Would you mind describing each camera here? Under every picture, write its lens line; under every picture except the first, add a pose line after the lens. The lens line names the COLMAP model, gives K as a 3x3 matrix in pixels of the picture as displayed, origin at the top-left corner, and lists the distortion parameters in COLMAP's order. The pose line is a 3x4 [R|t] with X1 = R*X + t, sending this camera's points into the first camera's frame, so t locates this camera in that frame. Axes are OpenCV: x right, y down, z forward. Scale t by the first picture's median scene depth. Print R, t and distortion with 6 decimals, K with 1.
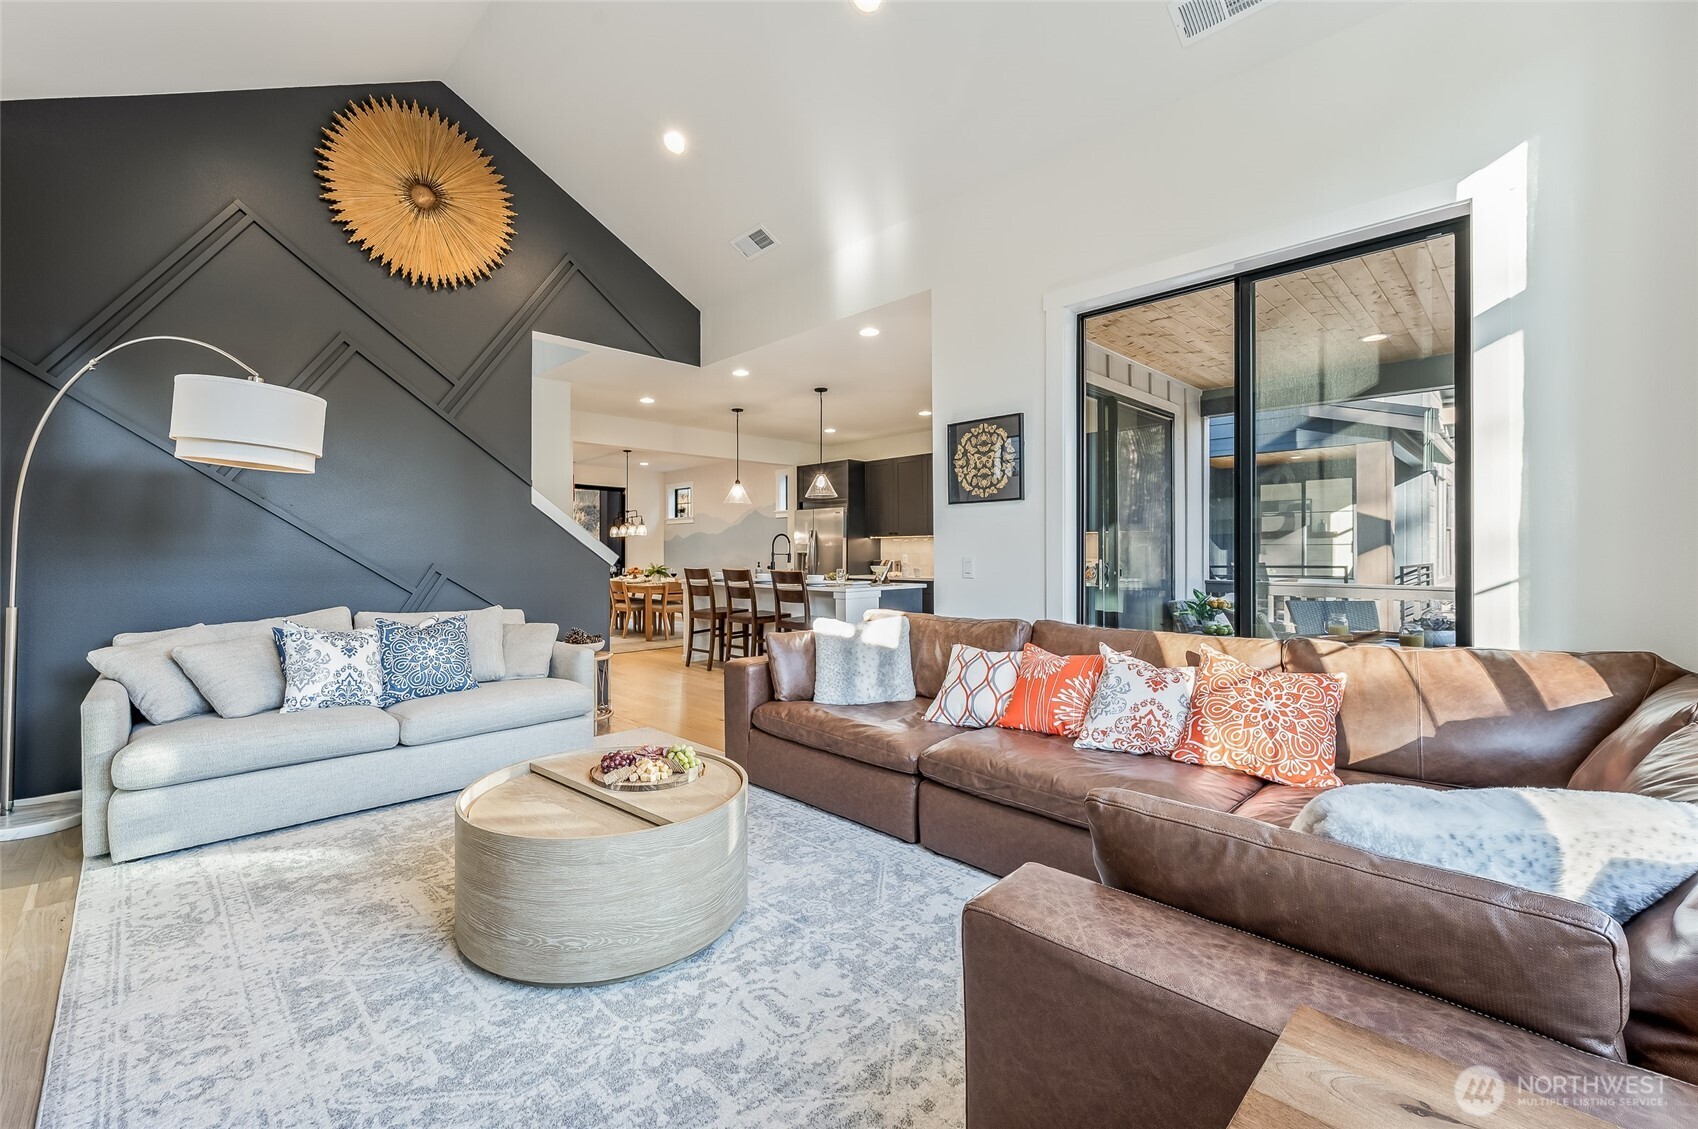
lens RADIAL K [[707.8, 0, 803.2], [0, 707.8, 555.3], [0, 0, 1]] dist [0.000020, 0.000019]
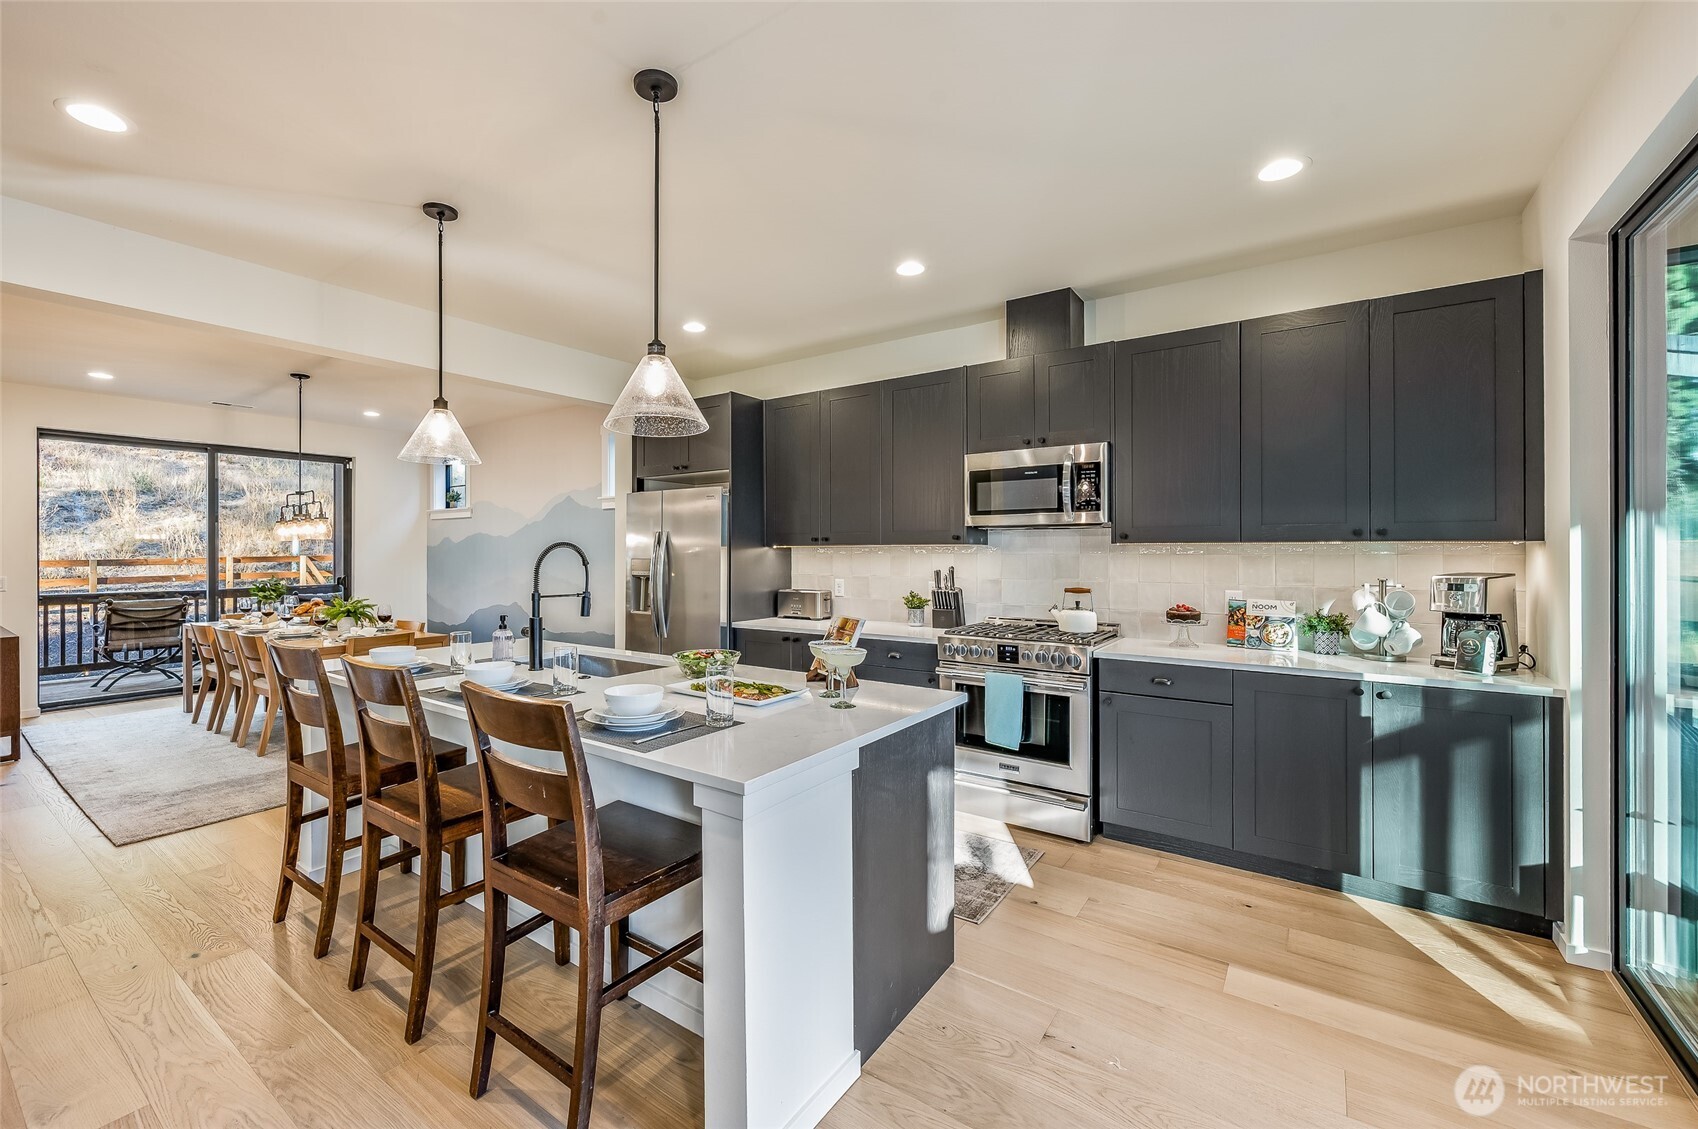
lens RADIAL K [[707.8, 0, 803.2], [0, 707.8, 555.3], [0, 0, 1]] dist [0.000020, 0.000019]
pose [[0.983014, -0.000269, 0.183533, 0.050346], [-0.000091, 0.999998, 0.001952, -0.047442], [-0.183533, -0.001936, 0.983012, 1.156938]]
